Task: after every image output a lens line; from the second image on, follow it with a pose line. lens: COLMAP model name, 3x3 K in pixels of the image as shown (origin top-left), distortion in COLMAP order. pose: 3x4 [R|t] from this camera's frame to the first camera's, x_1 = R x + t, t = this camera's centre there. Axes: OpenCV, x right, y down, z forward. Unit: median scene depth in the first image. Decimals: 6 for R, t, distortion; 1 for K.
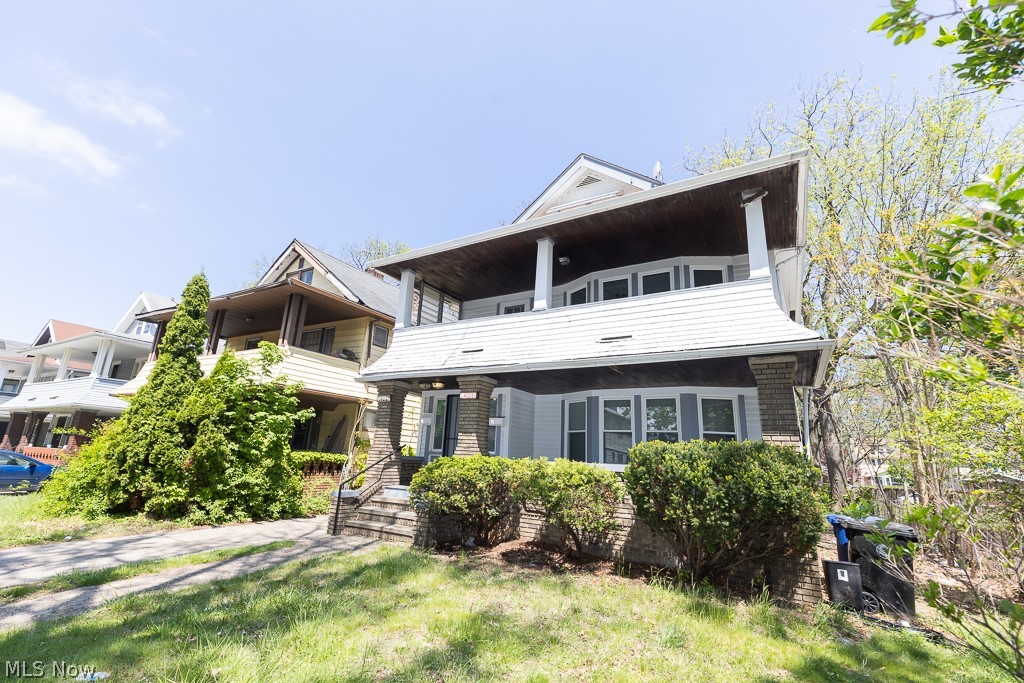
lens RADIAL K [[453.4, 0, 510.4], [0, 453.4, 335.8], [0, 0, 1]] dist [0.003315, -0.000153]
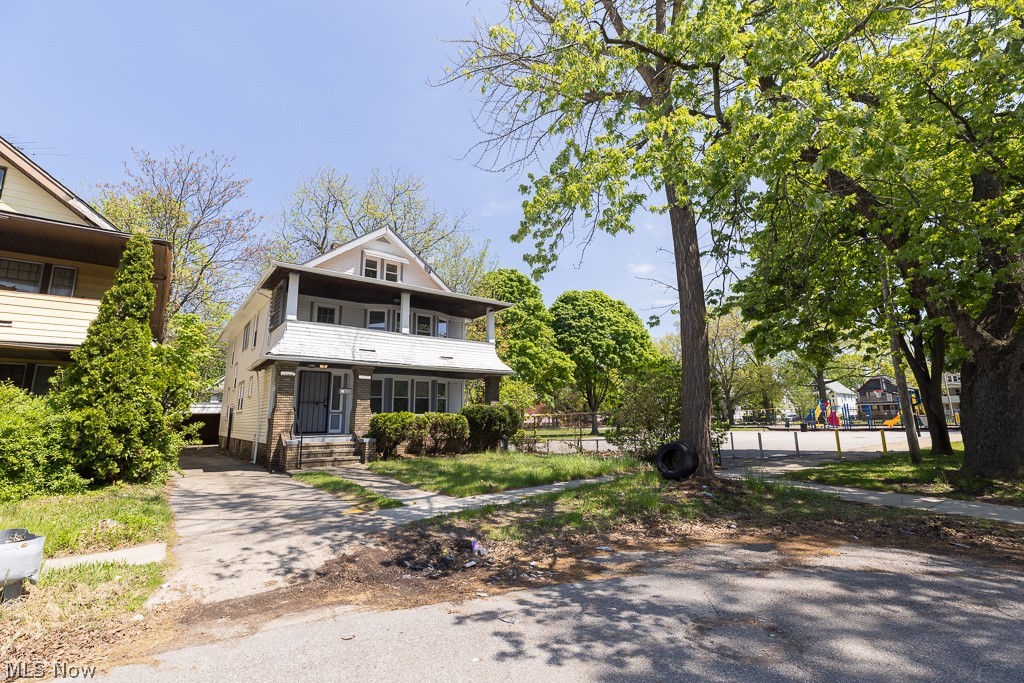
lens RADIAL K [[453.4, 0, 510.4], [0, 453.4, 335.8], [0, 0, 1]] dist [0.003315, -0.000153]
pose [[0.358639, 0.115654, 0.926284, -1.479168], [-0.221088, 0.974586, -0.036084, -0.075749], [-0.906917, -0.191849, 0.375094, -0.081793]]
